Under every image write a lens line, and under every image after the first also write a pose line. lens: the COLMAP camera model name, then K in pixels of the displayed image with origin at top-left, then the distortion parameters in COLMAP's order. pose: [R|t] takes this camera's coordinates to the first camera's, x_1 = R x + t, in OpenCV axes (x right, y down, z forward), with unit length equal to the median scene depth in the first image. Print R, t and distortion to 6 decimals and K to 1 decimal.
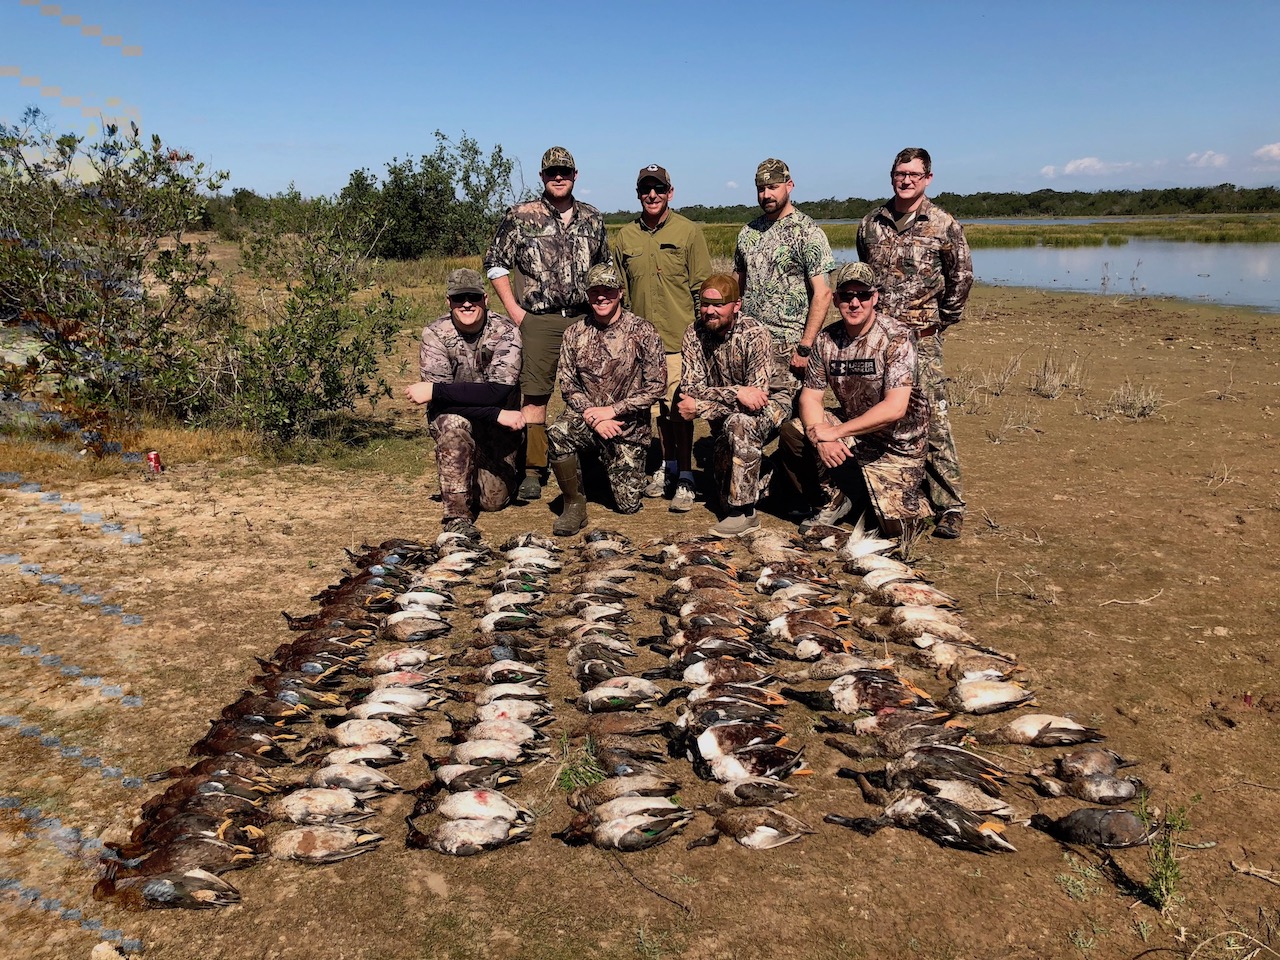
lens RADIAL K [[1028.4, 0, 640.0], [0, 1028.4, 480.0], [0, 0, 1]] dist [0.012646, 0.005972]
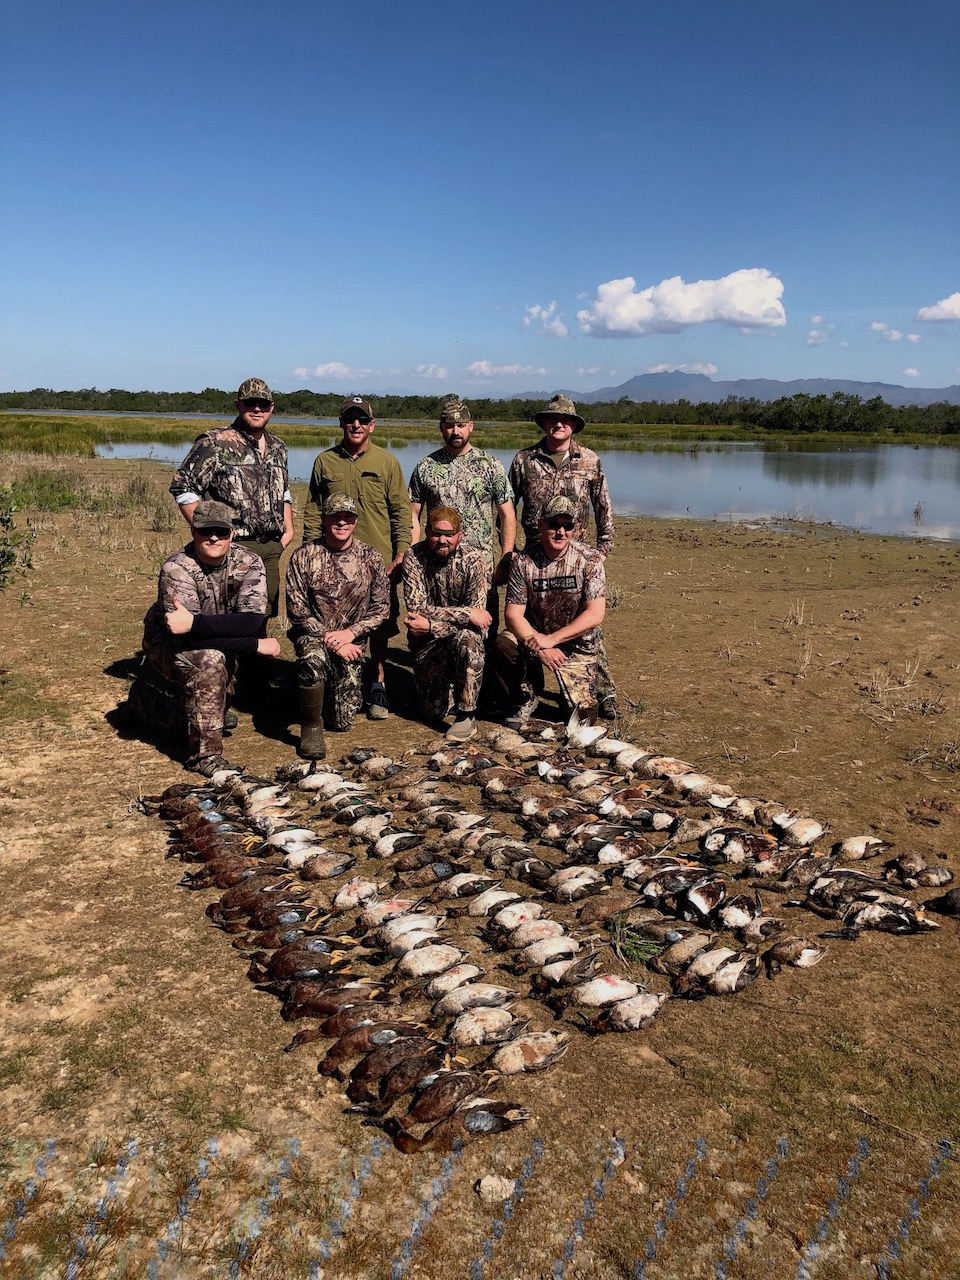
lens RADIAL K [[1028.4, 0, 480.0], [0, 1028.4, 640.0], [0, 0, 1]] dist [0.012646, 0.005972]
pose [[0.865895, -0.073266, 0.494832, -0.441481], [0.089154, 0.995981, -0.008541, -0.041516], [-0.492218, 0.051512, 0.868947, 0.024171]]
